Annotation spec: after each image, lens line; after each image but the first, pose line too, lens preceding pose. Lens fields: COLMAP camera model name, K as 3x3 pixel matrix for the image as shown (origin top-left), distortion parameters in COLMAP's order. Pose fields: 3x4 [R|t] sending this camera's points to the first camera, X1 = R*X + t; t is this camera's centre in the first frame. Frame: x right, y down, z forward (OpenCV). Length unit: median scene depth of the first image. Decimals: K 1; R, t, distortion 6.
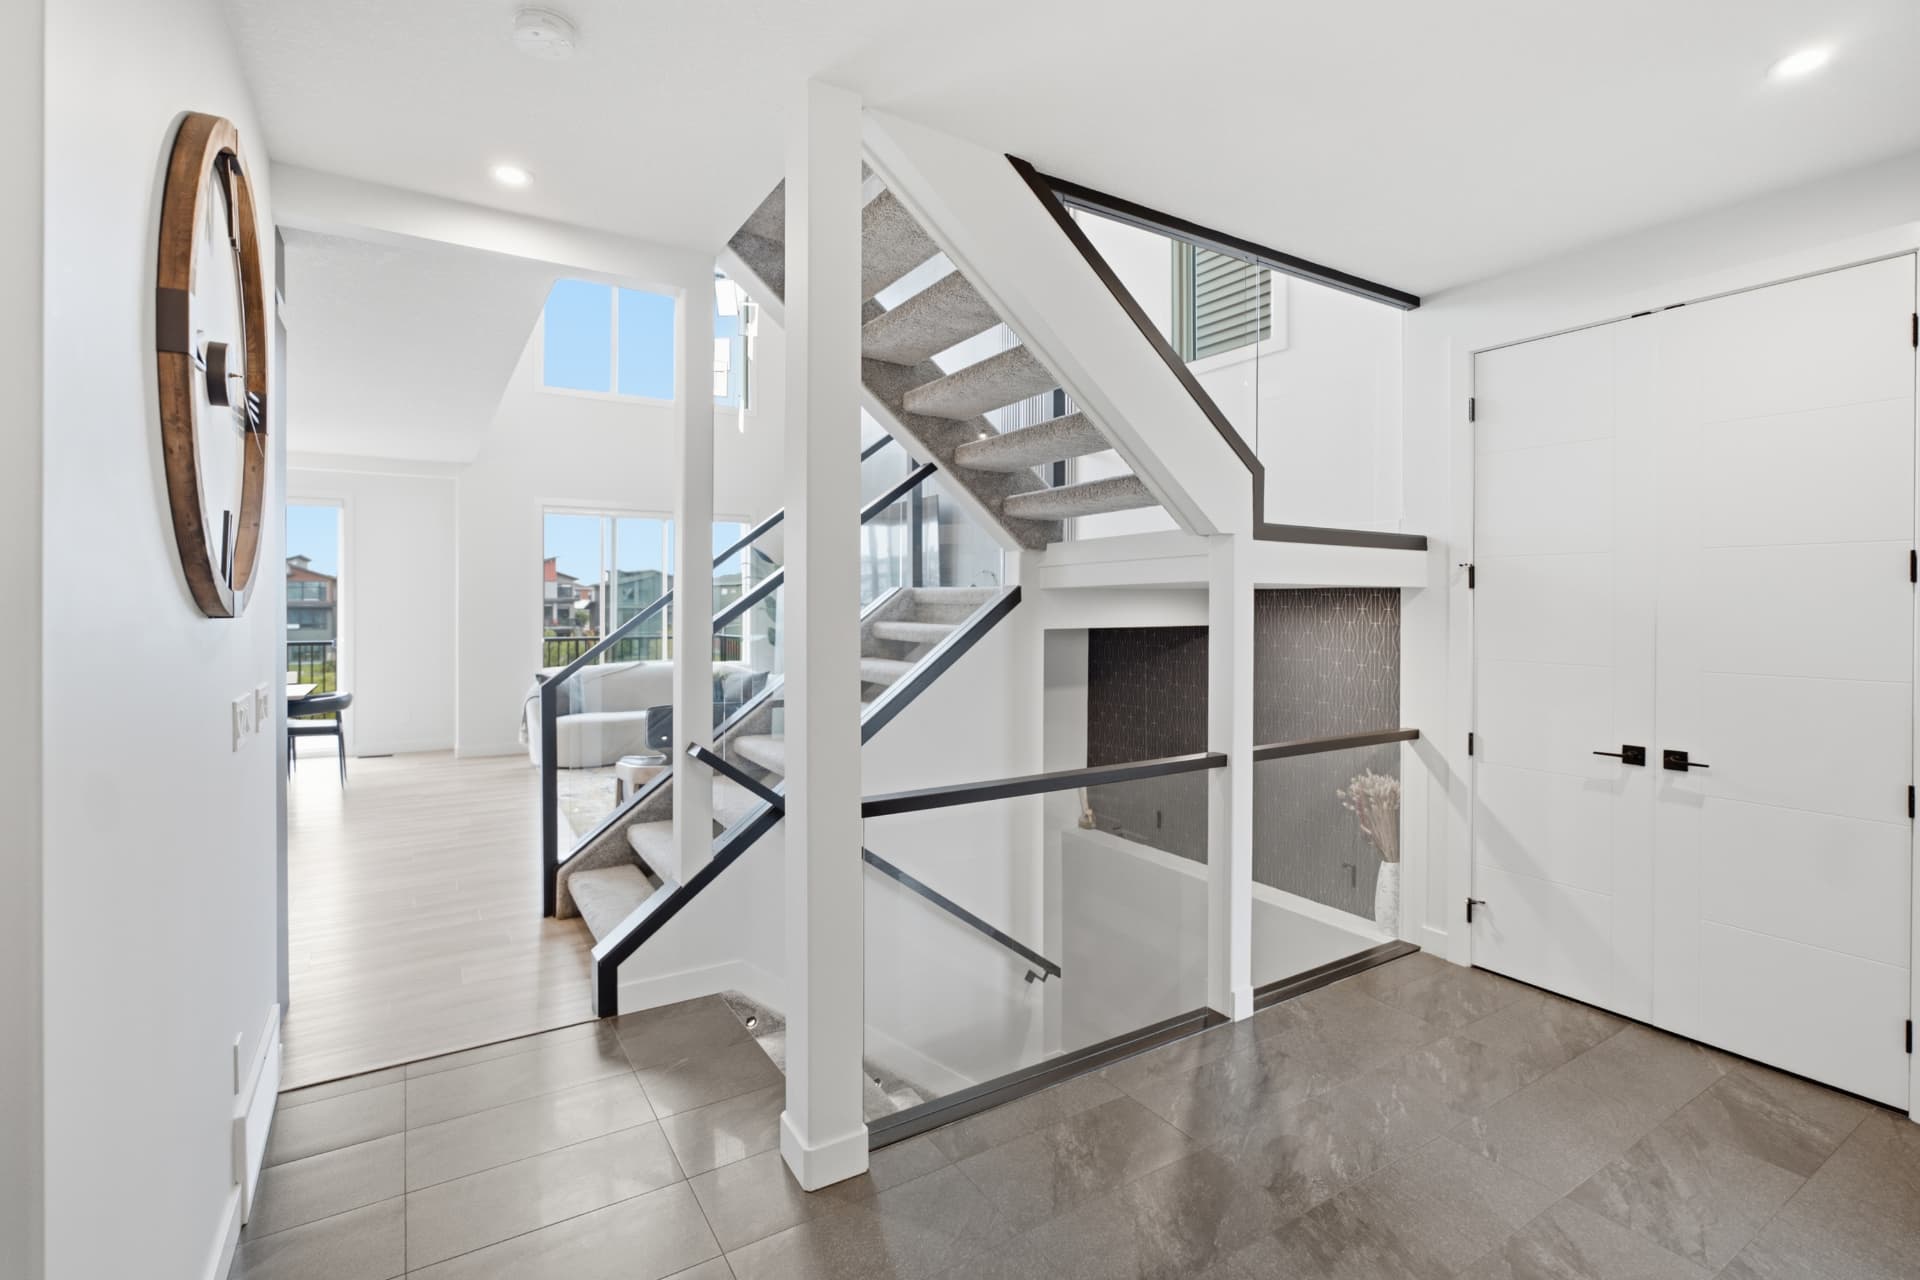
lens RADIAL K [[886.2, 0, 954.0], [0, 886.2, 605.0], [0, 0, 1]] dist [-0.002765, 0.000134]
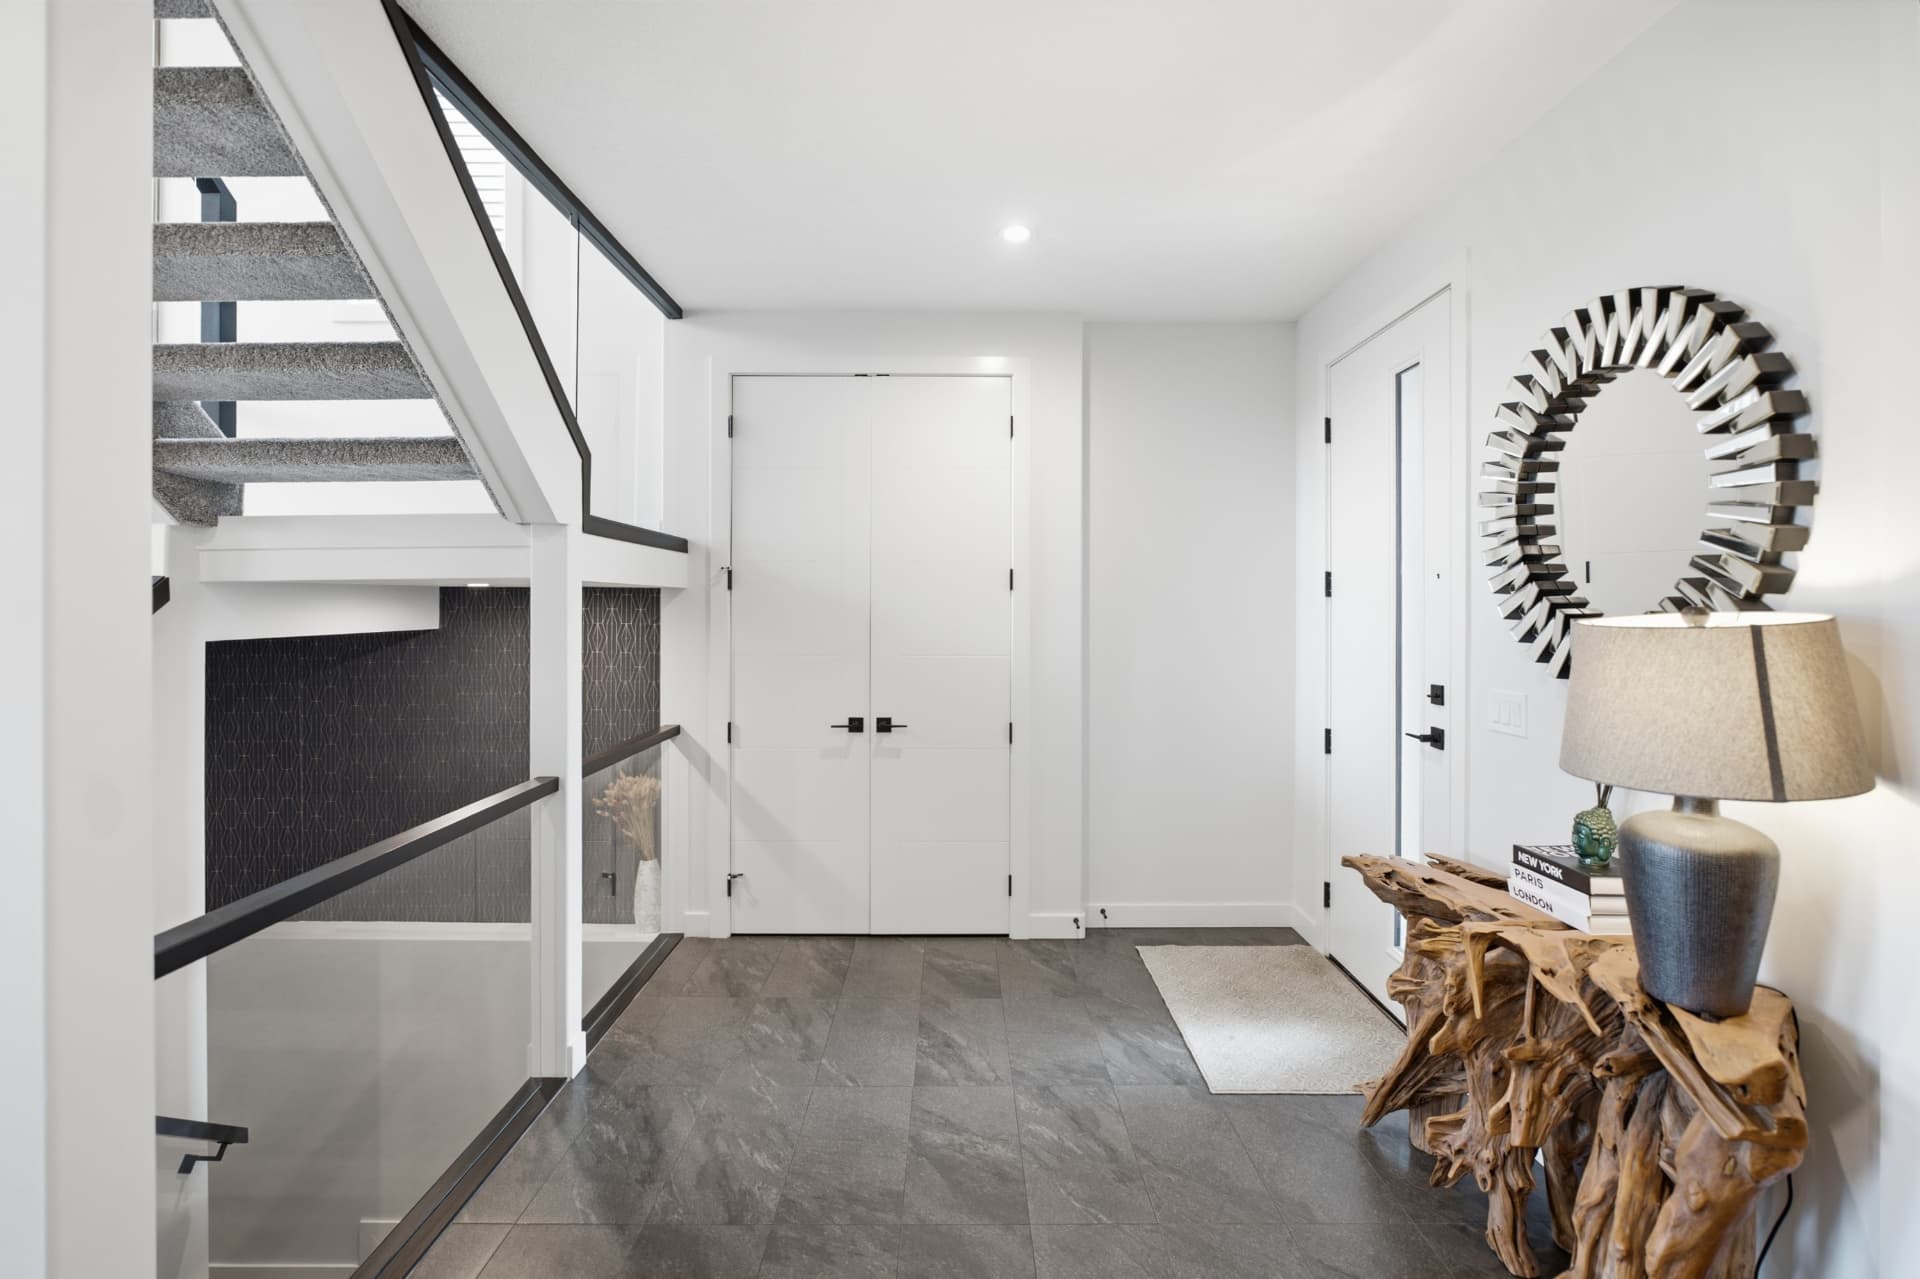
lens RADIAL K [[886.2, 0, 953.4], [0, 886.2, 614.5], [0, 0, 1]] dist [-0.002765, 0.000134]
pose [[0.531822, -0.008881, 0.846810, -0.216439], [0.003015, 0.999959, 0.008593, 0.002546], [-0.846851, -0.002016, 0.531826, 0.205988]]
